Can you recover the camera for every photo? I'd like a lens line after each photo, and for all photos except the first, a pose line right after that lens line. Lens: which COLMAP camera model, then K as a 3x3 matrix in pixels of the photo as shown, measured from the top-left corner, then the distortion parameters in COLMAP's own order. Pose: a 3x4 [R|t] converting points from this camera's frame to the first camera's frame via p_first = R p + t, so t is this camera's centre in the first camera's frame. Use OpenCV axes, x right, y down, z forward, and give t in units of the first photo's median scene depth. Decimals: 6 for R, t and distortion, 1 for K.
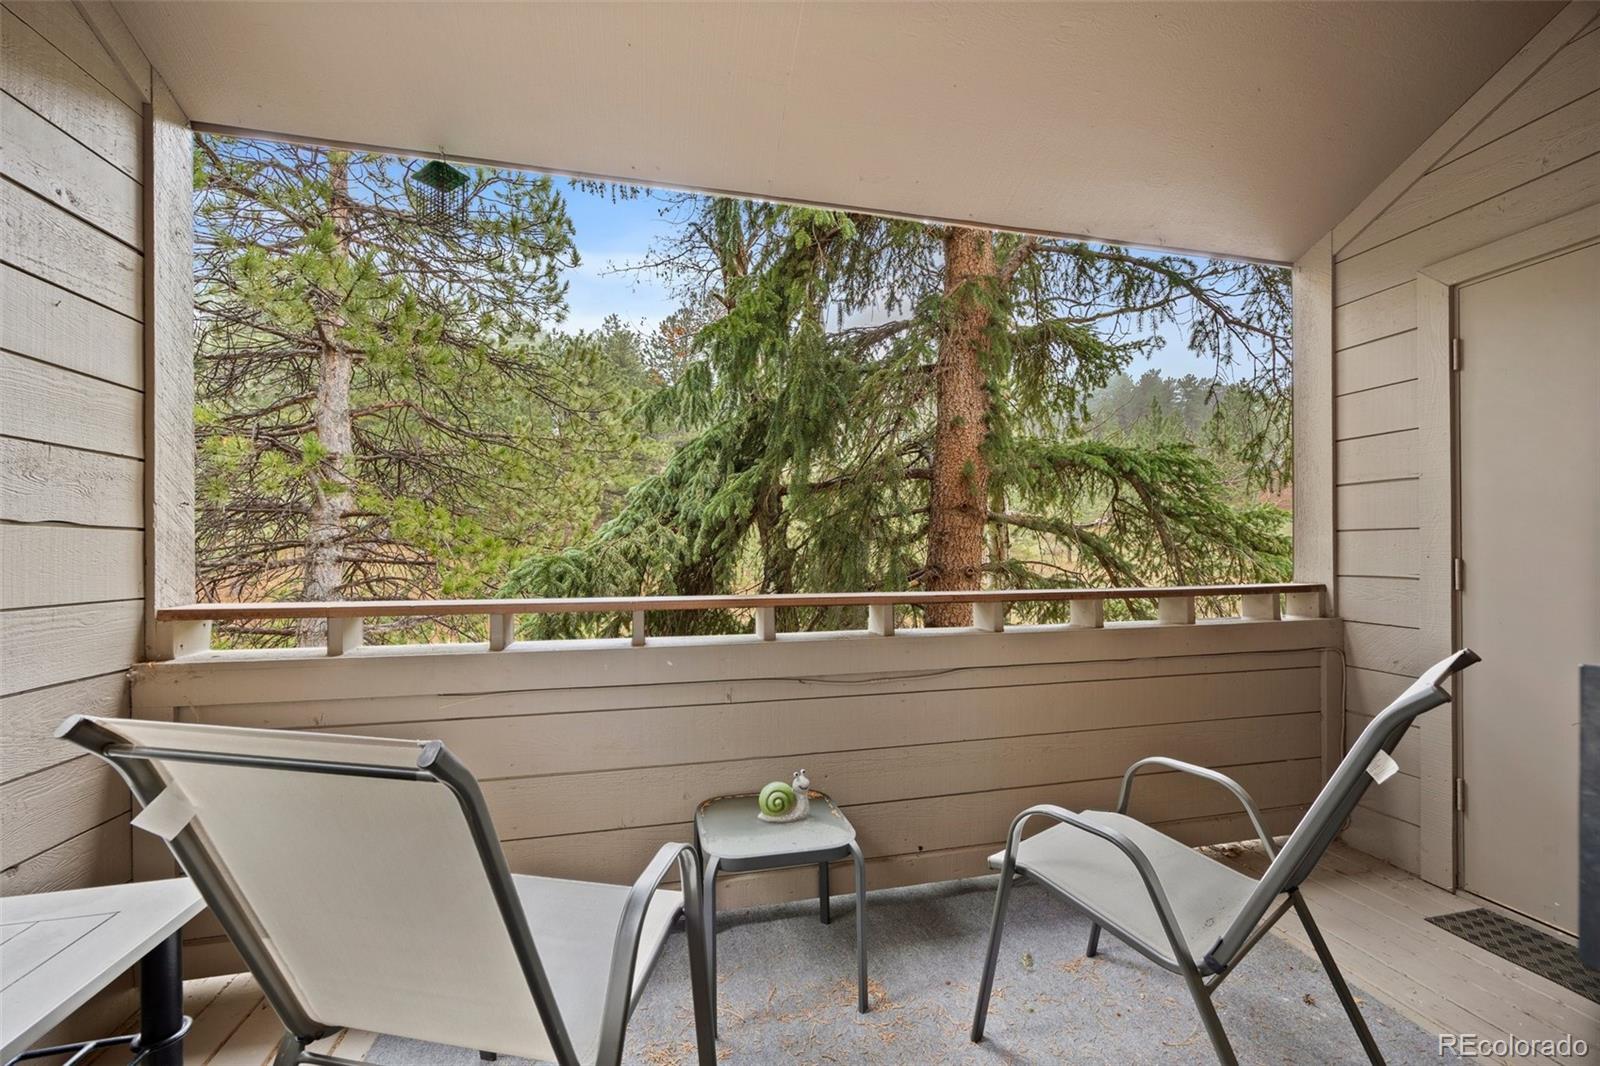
lens RADIAL K [[612.1, 0, 801.0], [0, 612.1, 541.2], [0, 0, 1]] dist [0.000766, 0.000134]
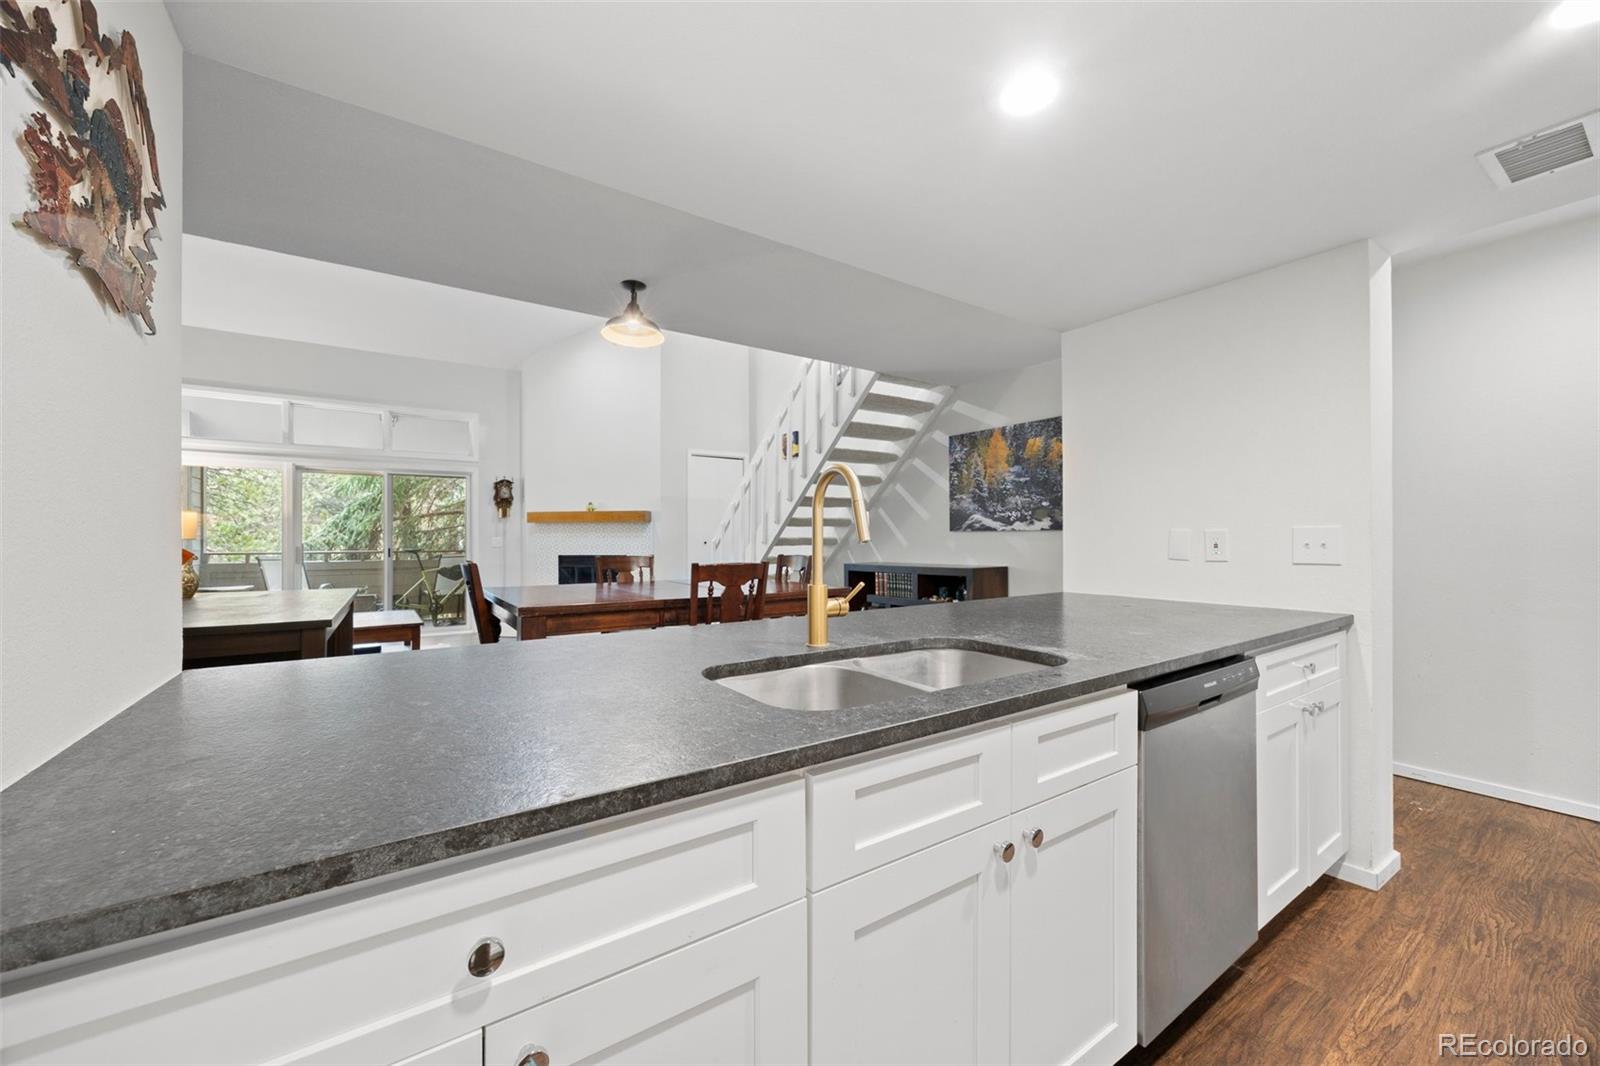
lens RADIAL K [[612.1, 0, 800.6], [0, 612.1, 537.1], [0, 0, 1]] dist [0.000766, 0.000134]
pose [[0.930080, 0.001403, 0.367355, 0.807560], [-0.000393, 0.999996, -0.002823, 0.004109], [-0.367358, 0.002481, 0.930076, -2.742045]]
